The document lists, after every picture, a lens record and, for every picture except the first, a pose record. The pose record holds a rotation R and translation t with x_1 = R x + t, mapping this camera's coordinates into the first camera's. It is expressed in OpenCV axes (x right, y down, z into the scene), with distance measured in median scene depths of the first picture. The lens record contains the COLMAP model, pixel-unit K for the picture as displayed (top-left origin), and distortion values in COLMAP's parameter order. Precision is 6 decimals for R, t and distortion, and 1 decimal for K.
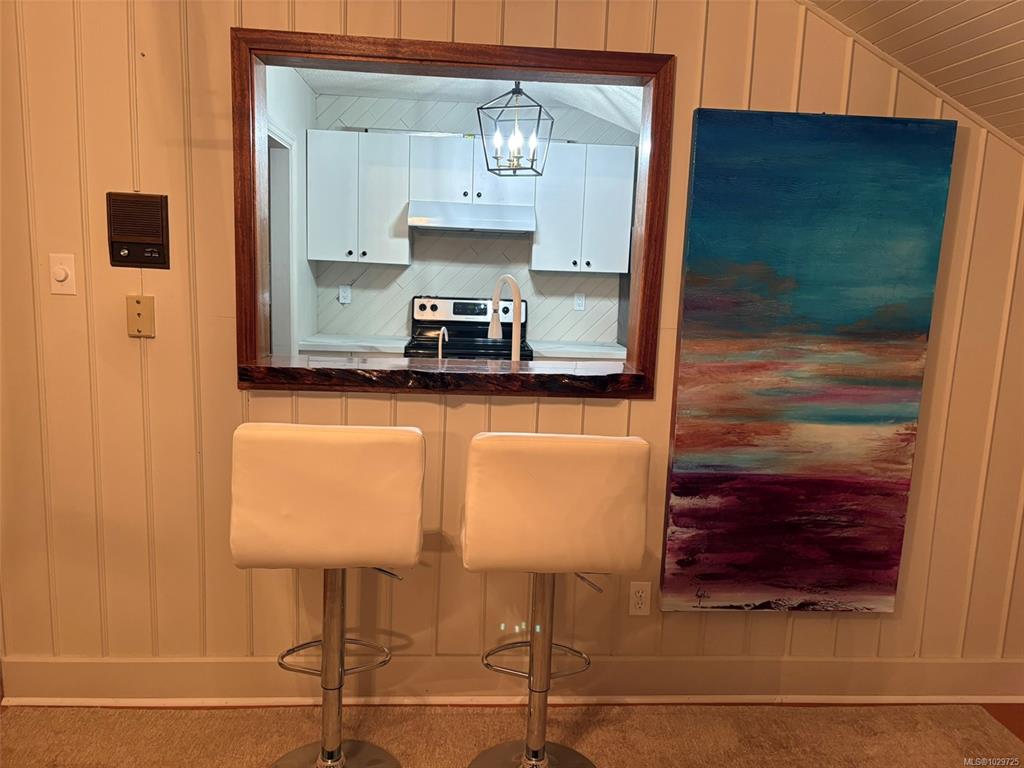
lens RADIAL K [[758.3, 0, 512.0], [0, 758.3, 384.0], [0, 0, 1]] dist [0.004891, -0.006629]
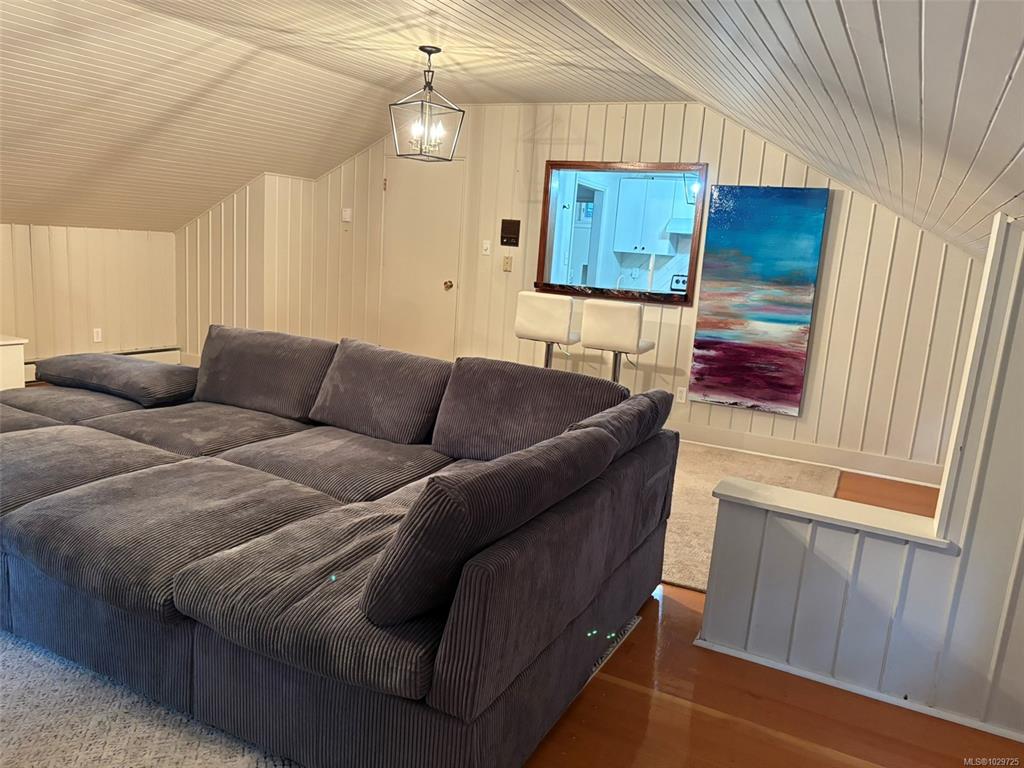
lens RADIAL K [[758.3, 0, 512.0], [0, 758.3, 384.0], [0, 0, 1]] dist [0.004891, -0.006629]
pose [[0.851749, 0.111618, -0.511924, 0.940529], [-0.117673, 0.992837, 0.020686, 0.274070], [0.510566, 0.042620, 0.858782, -1.286632]]
